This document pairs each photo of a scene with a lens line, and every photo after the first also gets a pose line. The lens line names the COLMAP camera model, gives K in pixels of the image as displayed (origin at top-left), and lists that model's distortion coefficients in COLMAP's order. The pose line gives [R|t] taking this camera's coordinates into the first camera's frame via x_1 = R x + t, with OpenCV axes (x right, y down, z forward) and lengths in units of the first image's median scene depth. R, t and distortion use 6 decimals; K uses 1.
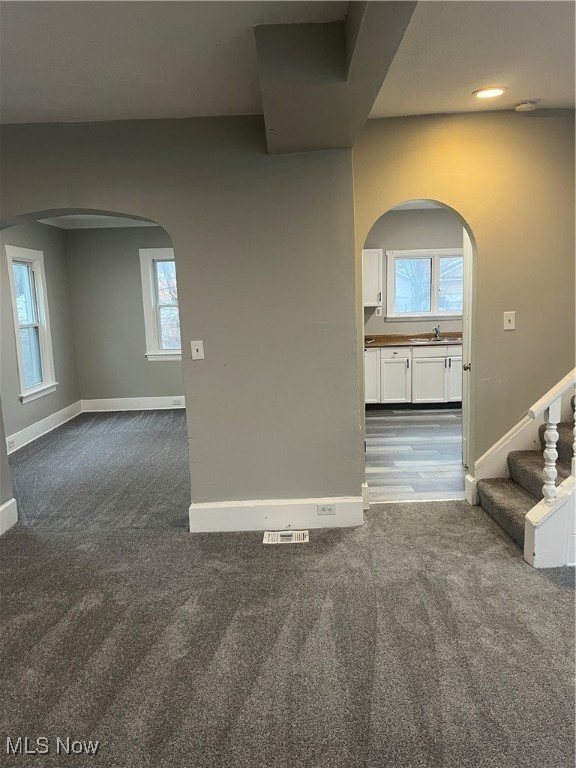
lens RADIAL K [[583.3, 0, 281.9], [0, 583.3, 381.4], [0, 0, 1]] dist [0.066506, -0.079580]
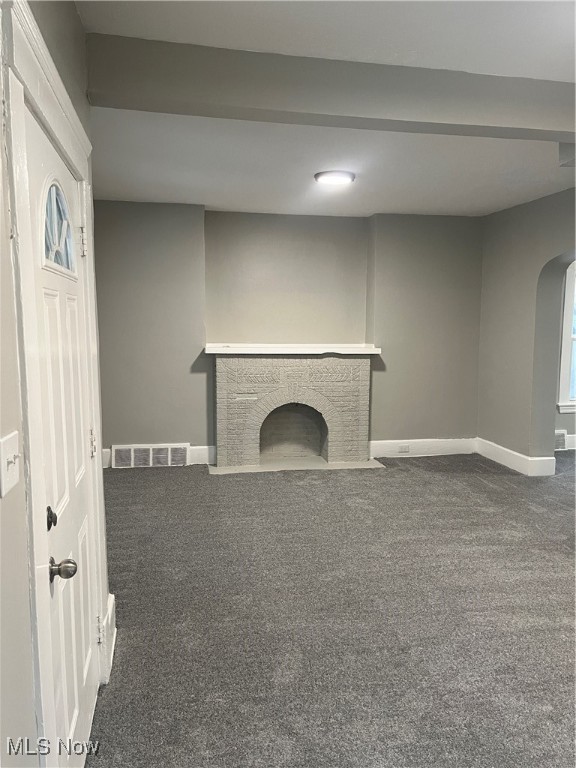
lens RADIAL K [[583.3, 0, 282.4], [0, 583.3, 384.1], [0, 0, 1]] dist [0.066506, -0.079580]
pose [[0.189784, 0.140619, -0.971704, 0.810859], [-0.144829, 0.982873, 0.113948, -0.037361], [0.971085, 0.119106, 0.206900, 0.089233]]
